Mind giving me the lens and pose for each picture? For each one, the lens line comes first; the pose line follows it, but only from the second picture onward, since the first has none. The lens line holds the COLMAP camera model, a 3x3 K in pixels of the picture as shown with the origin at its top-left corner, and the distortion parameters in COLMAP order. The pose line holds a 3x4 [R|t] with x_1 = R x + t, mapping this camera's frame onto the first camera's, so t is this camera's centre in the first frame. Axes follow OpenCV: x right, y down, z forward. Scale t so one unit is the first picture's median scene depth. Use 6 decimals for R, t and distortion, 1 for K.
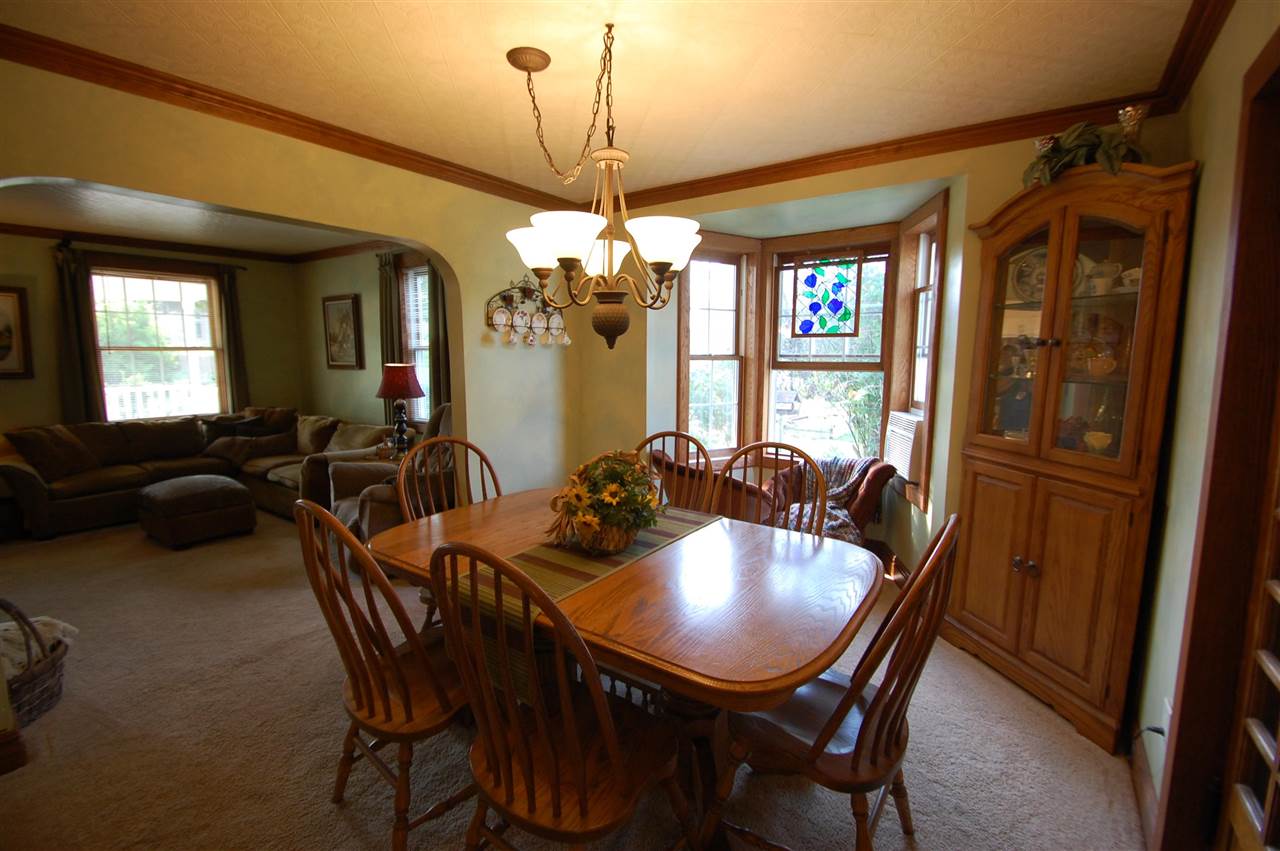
lens RADIAL K [[556.7, 0, 640.0], [0, 556.7, 425.5], [0, 0, 1]] dist [0.001461, -0.000007]
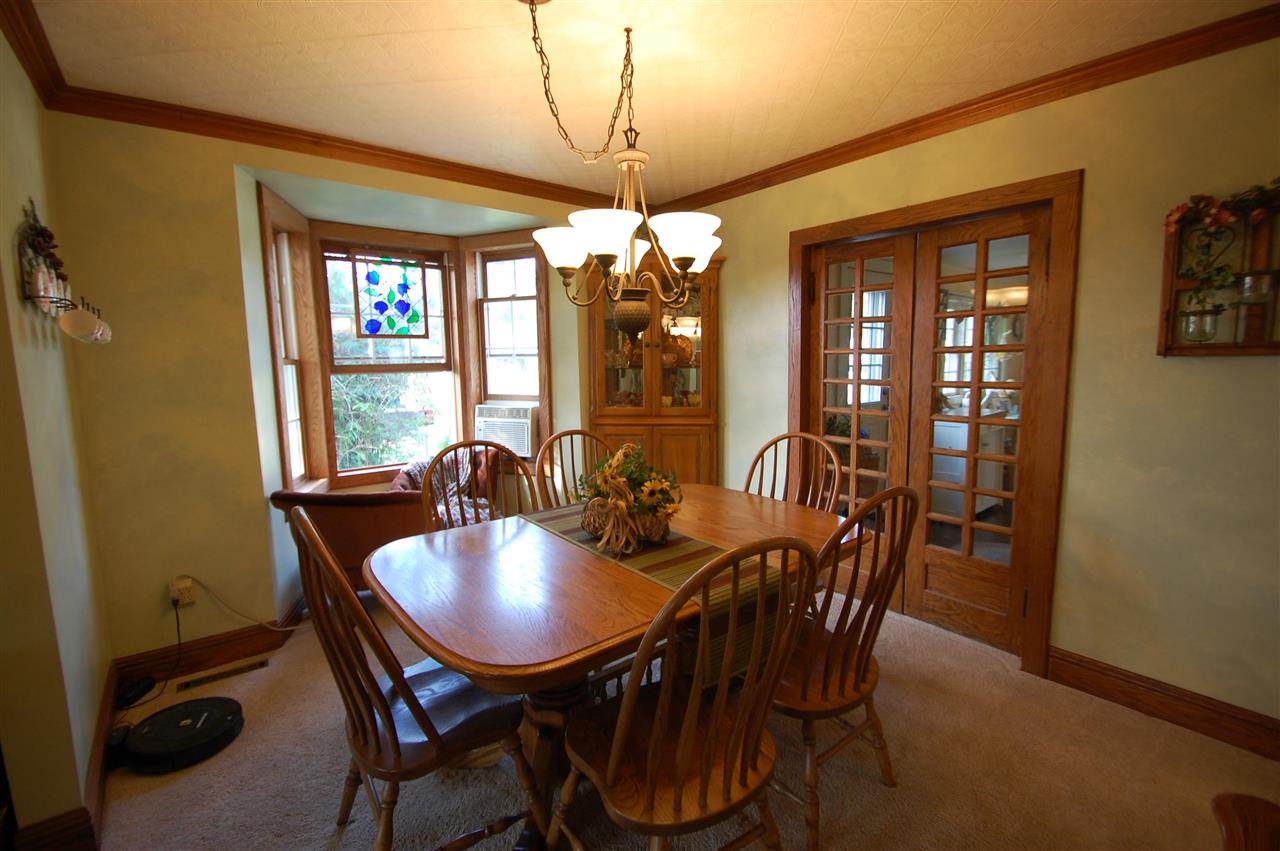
lens RADIAL K [[556.7, 0, 640.0], [0, 556.7, 425.5], [0, 0, 1]] dist [0.001461, -0.000007]
pose [[0.270833, -0.127265, 0.954177, -0.506101], [0.138762, 0.986031, 0.092127, -0.041008], [-0.952573, 0.107452, 0.284710, 0.345943]]
